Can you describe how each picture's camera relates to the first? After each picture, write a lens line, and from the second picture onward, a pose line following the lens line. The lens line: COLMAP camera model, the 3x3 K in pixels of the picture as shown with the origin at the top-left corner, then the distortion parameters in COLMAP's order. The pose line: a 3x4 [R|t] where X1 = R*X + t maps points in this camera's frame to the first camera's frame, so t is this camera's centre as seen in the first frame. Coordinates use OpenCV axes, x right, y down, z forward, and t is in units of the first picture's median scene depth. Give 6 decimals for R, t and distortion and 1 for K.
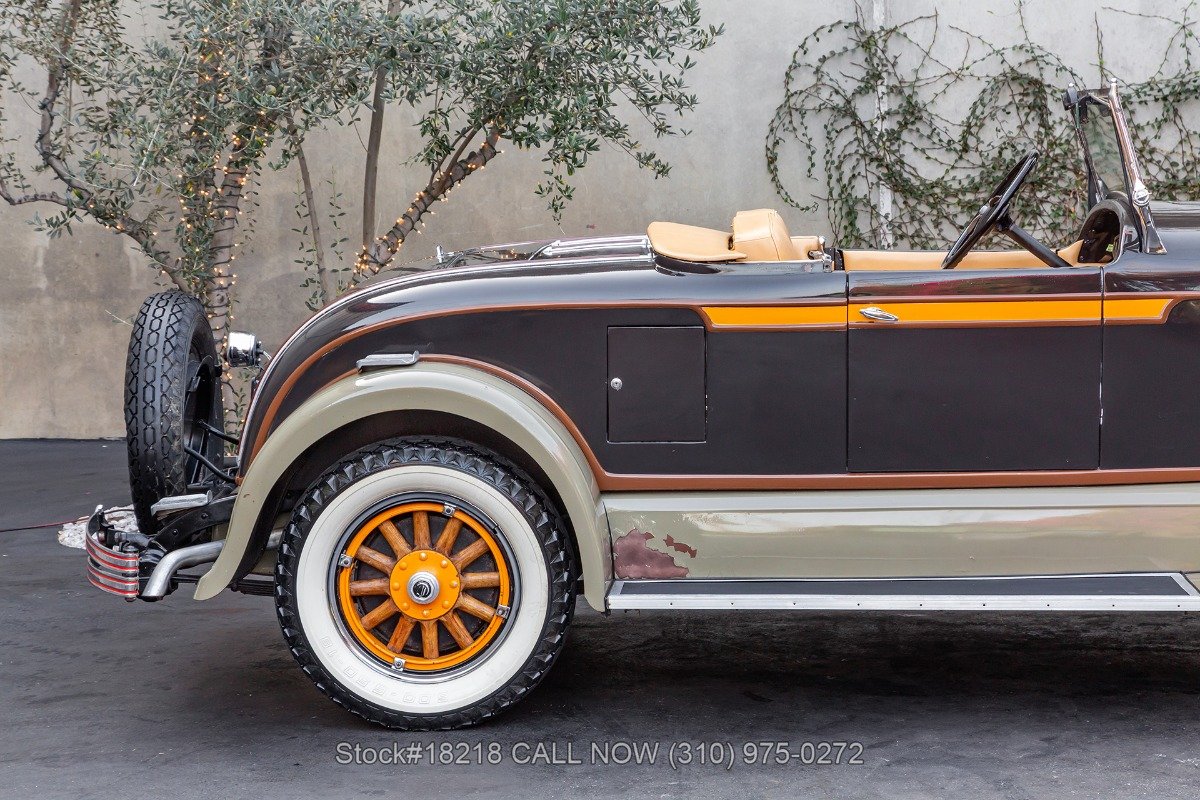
lens RADIAL K [[2014.6, 0, 663.9], [0, 2014.6, 395.4], [0, 0, 1]] dist [0.336957, -0.014199]
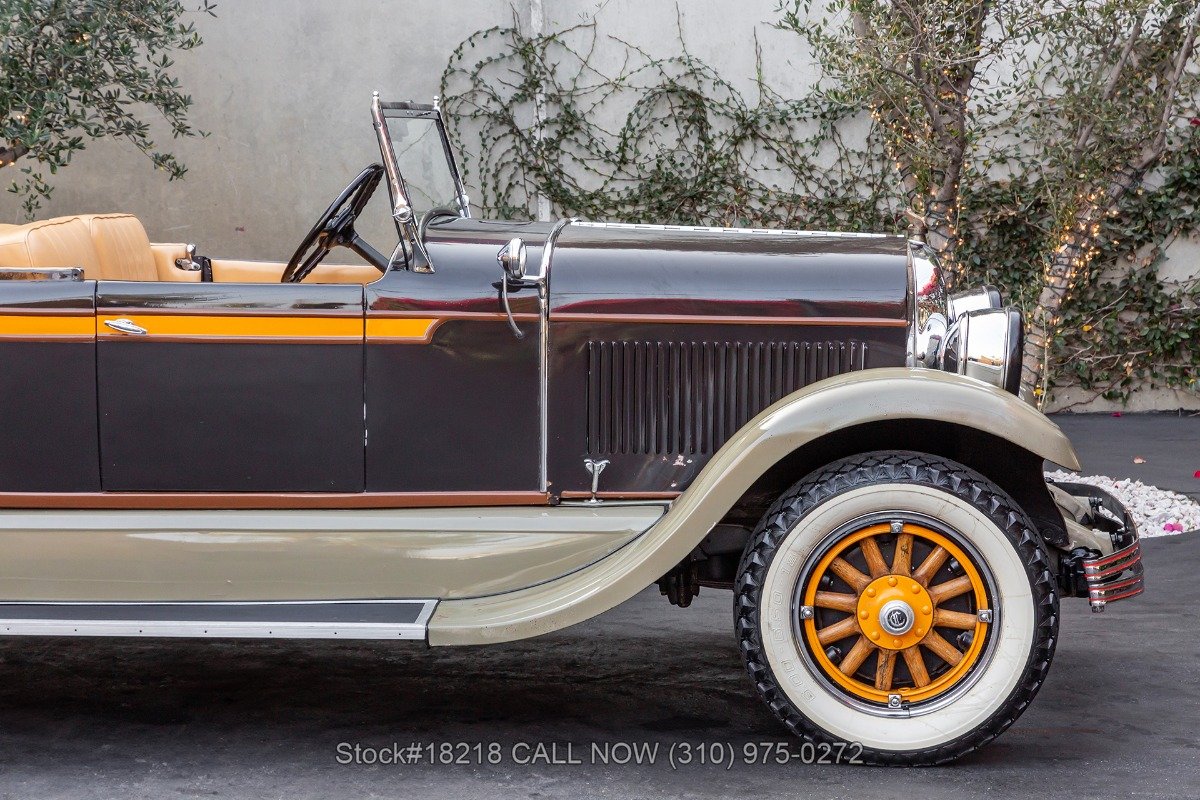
lens RADIAL K [[2042.5, 0, 600.0], [0, 2042.5, 400.0], [0, 0, 1]] dist [0.286568, -0.034250]
pose [[0.999665, 0.020334, -0.015996, 0.154710], [-0.020355, 0.999792, -0.001147, -0.003958], [0.015970, 0.001472, 0.999871, 0.010425]]
